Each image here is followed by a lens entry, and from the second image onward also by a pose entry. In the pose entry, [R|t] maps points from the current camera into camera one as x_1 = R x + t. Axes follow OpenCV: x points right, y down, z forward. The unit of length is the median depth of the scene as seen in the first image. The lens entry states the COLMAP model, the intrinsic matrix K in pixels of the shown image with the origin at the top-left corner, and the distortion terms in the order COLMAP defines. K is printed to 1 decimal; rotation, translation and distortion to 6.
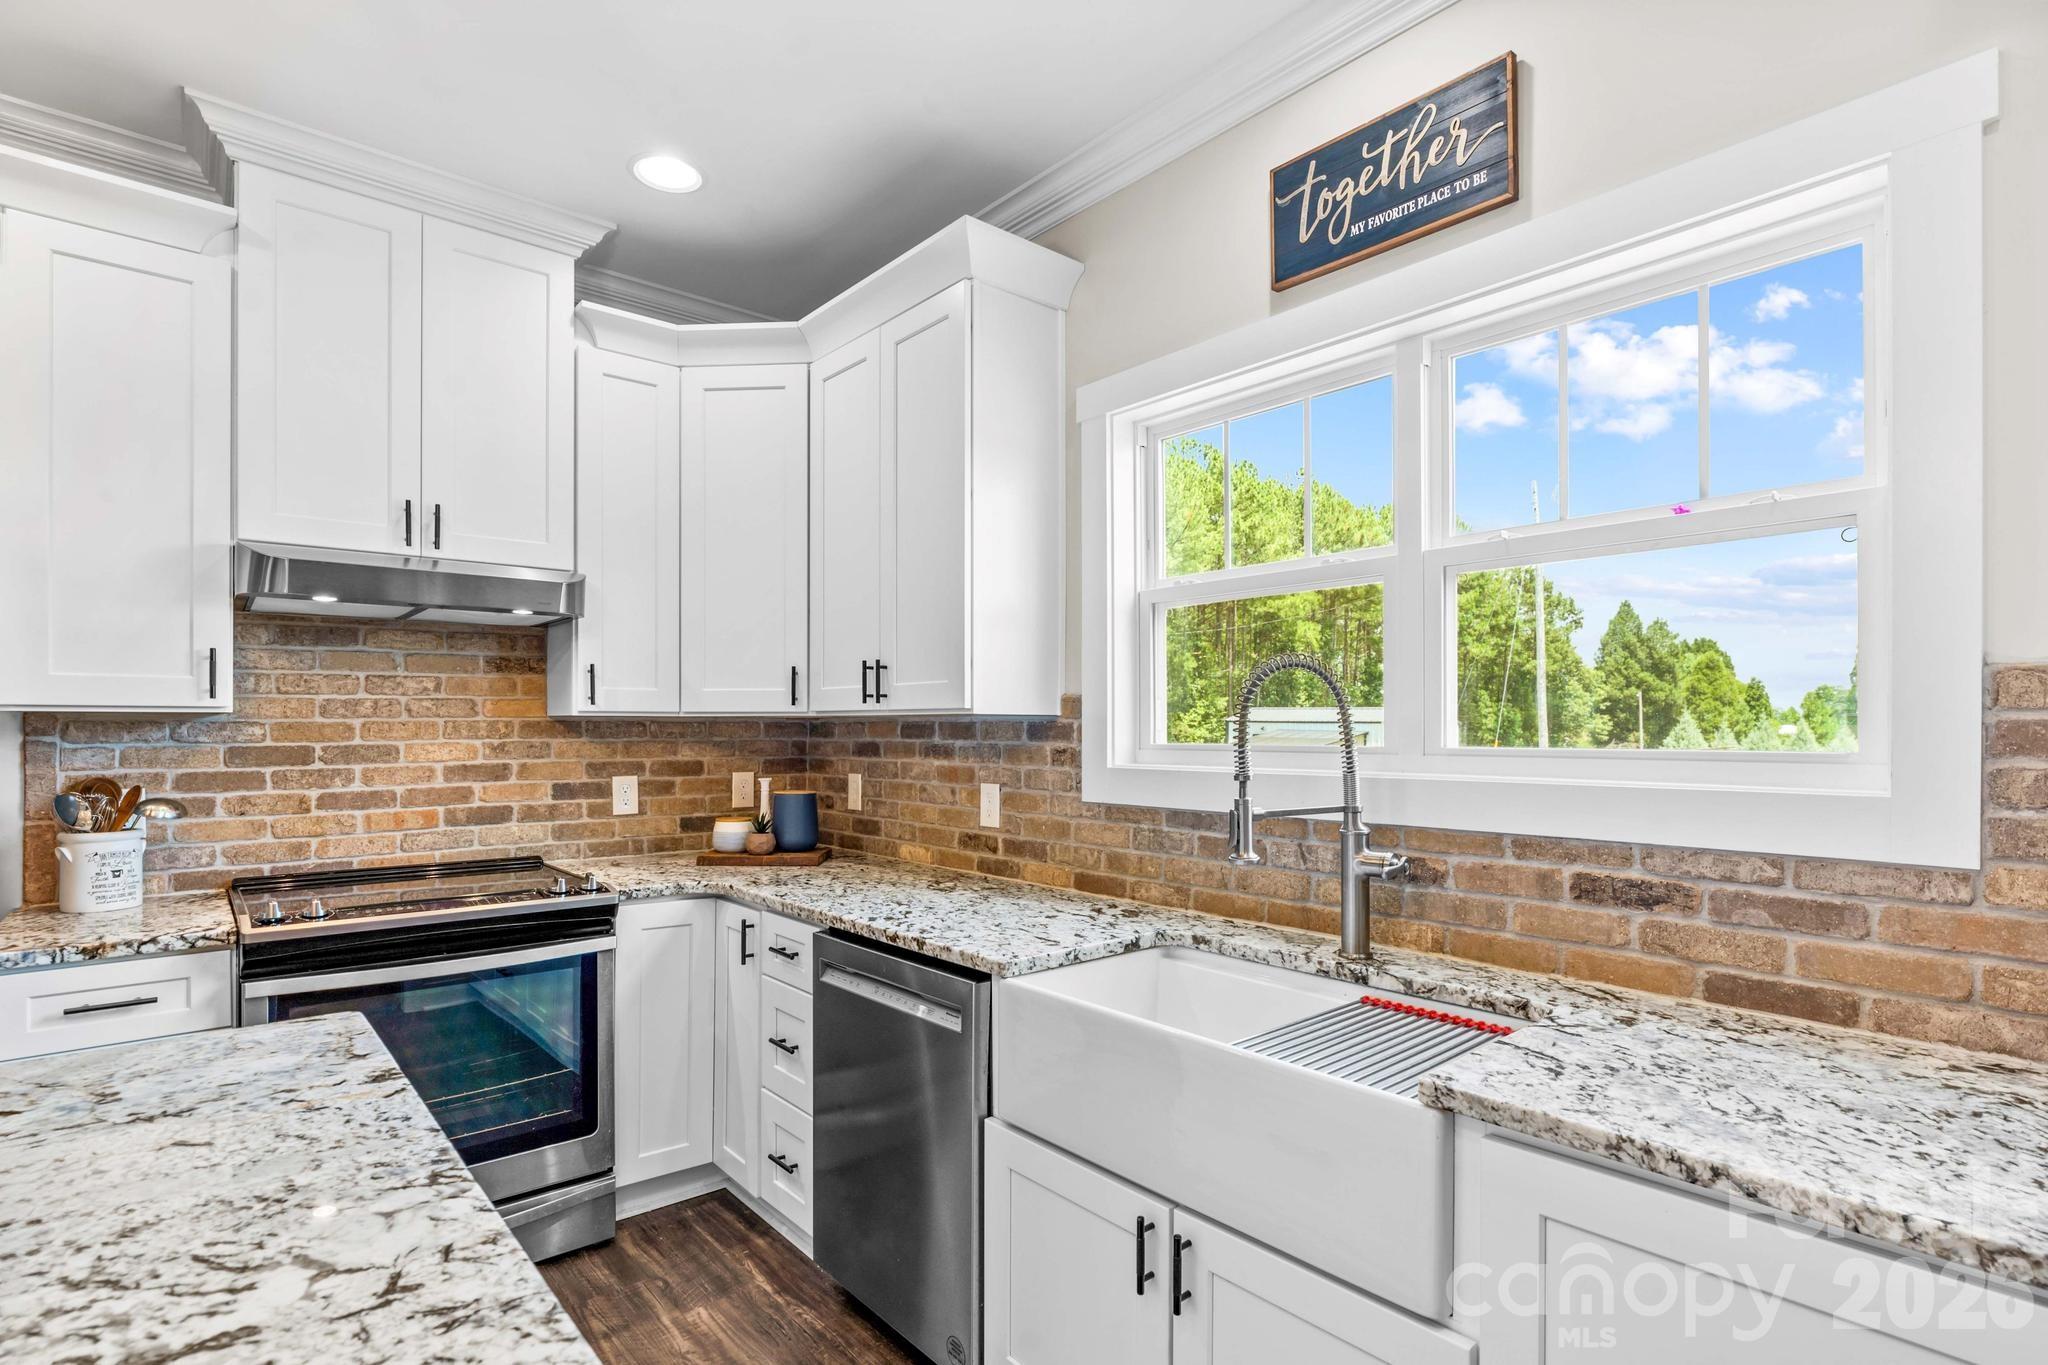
lens RADIAL K [[990.9, 0, 1024.8], [0, 990.9, 730.6], [0, 0, 1]] dist [-0.014860, 0.003641]
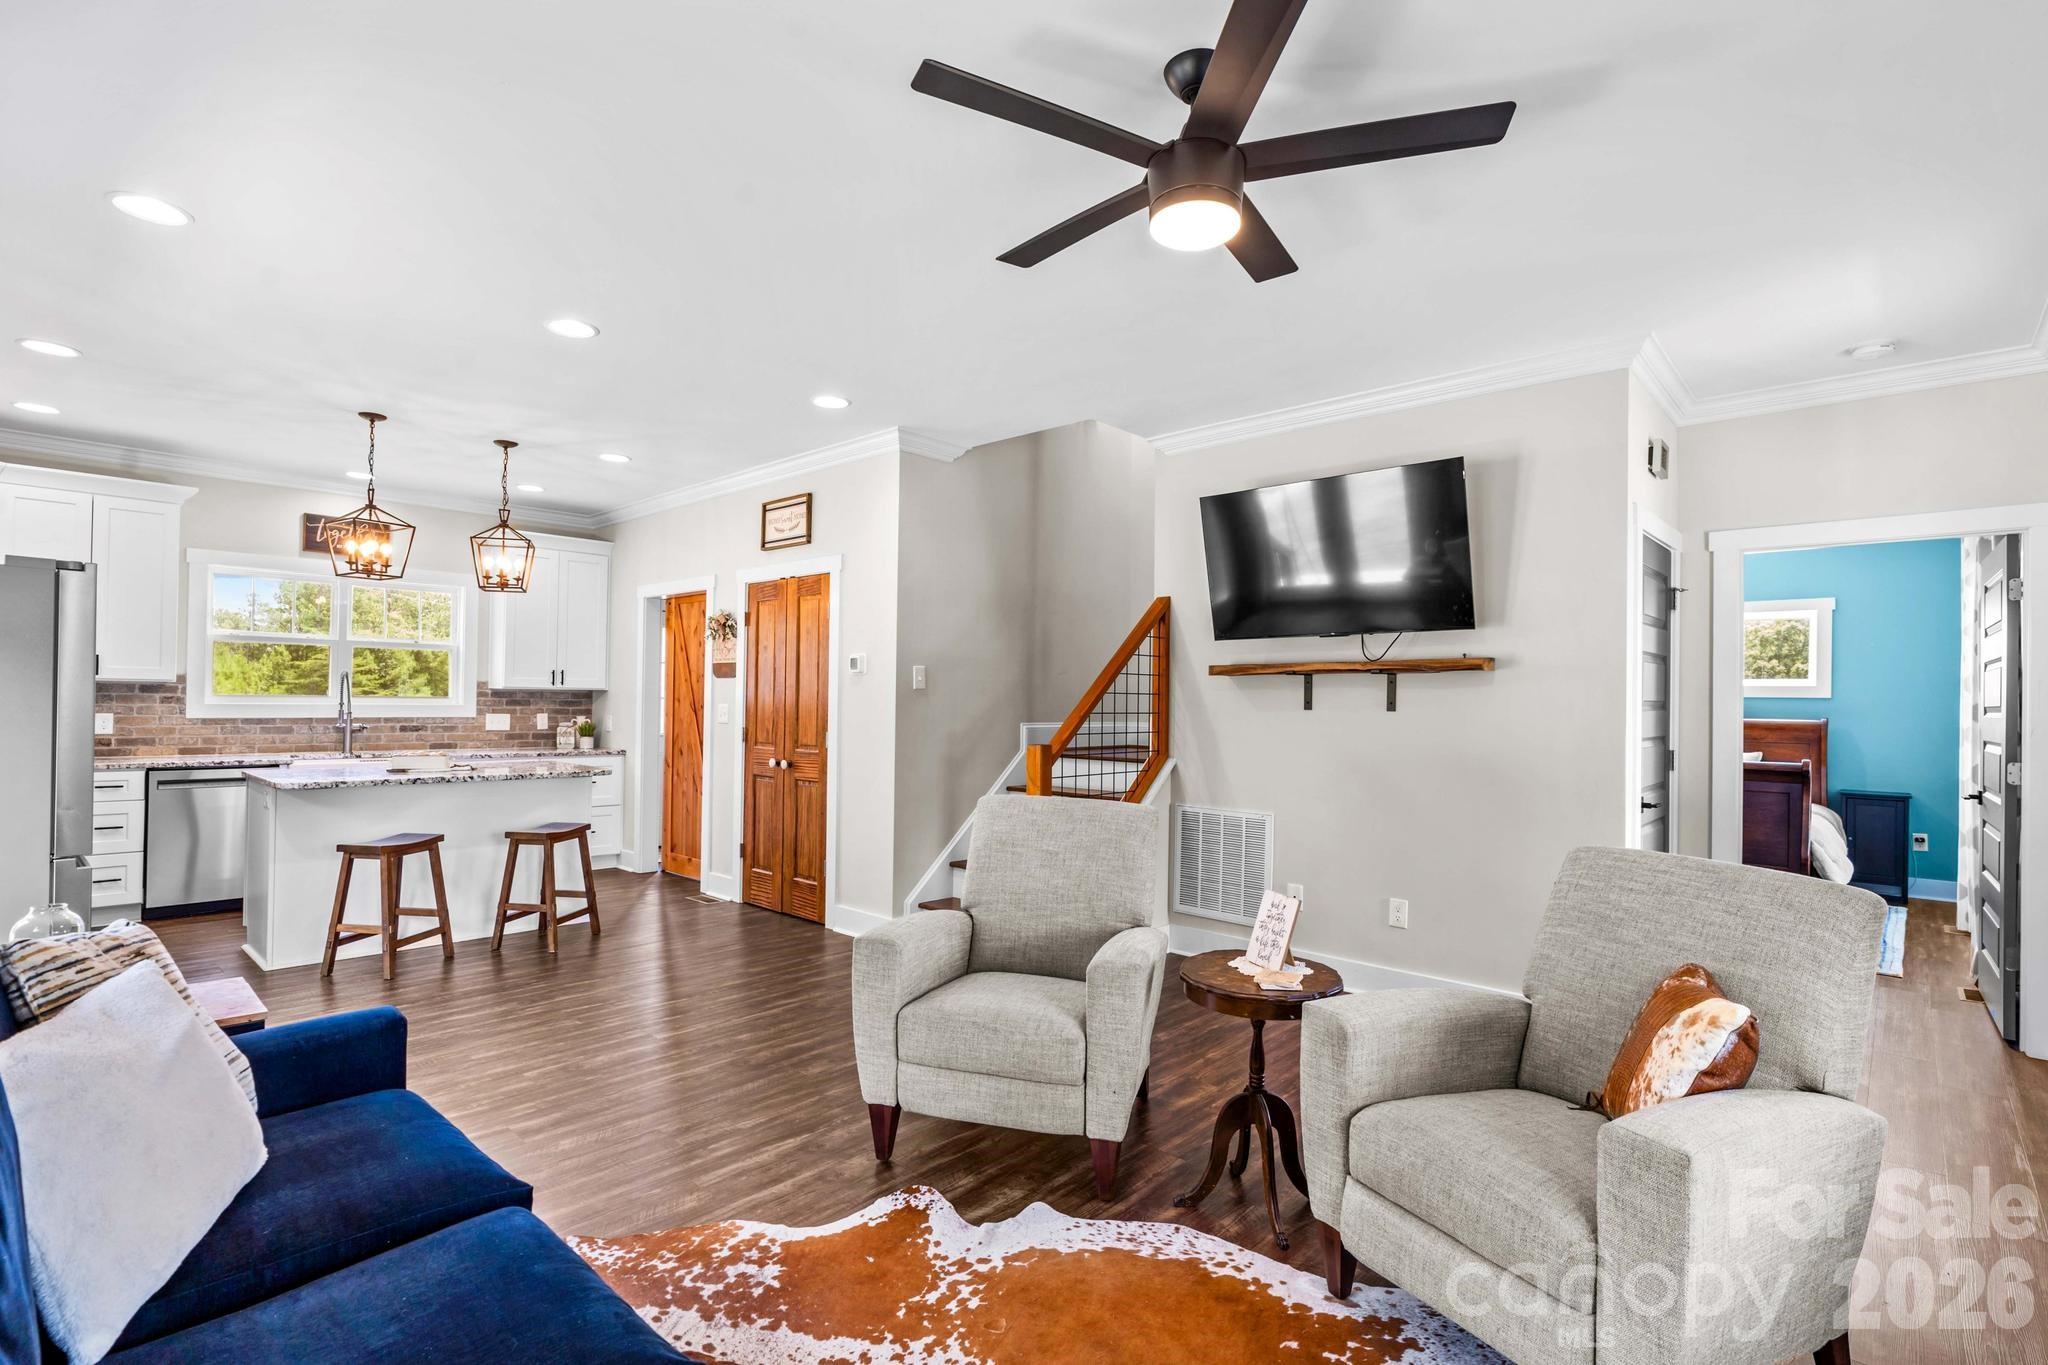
lens RADIAL K [[943.1, 0, 994.2], [0, 943.1, 696.4], [0, 0, 1]] dist [-0.019864, 0.007168]
pose [[-0.094915, 0.001201, 0.995485, -2.401076], [-0.013578, 0.999905, -0.002501, -0.003057], [-0.995393, -0.013755, -0.094889, -0.753556]]
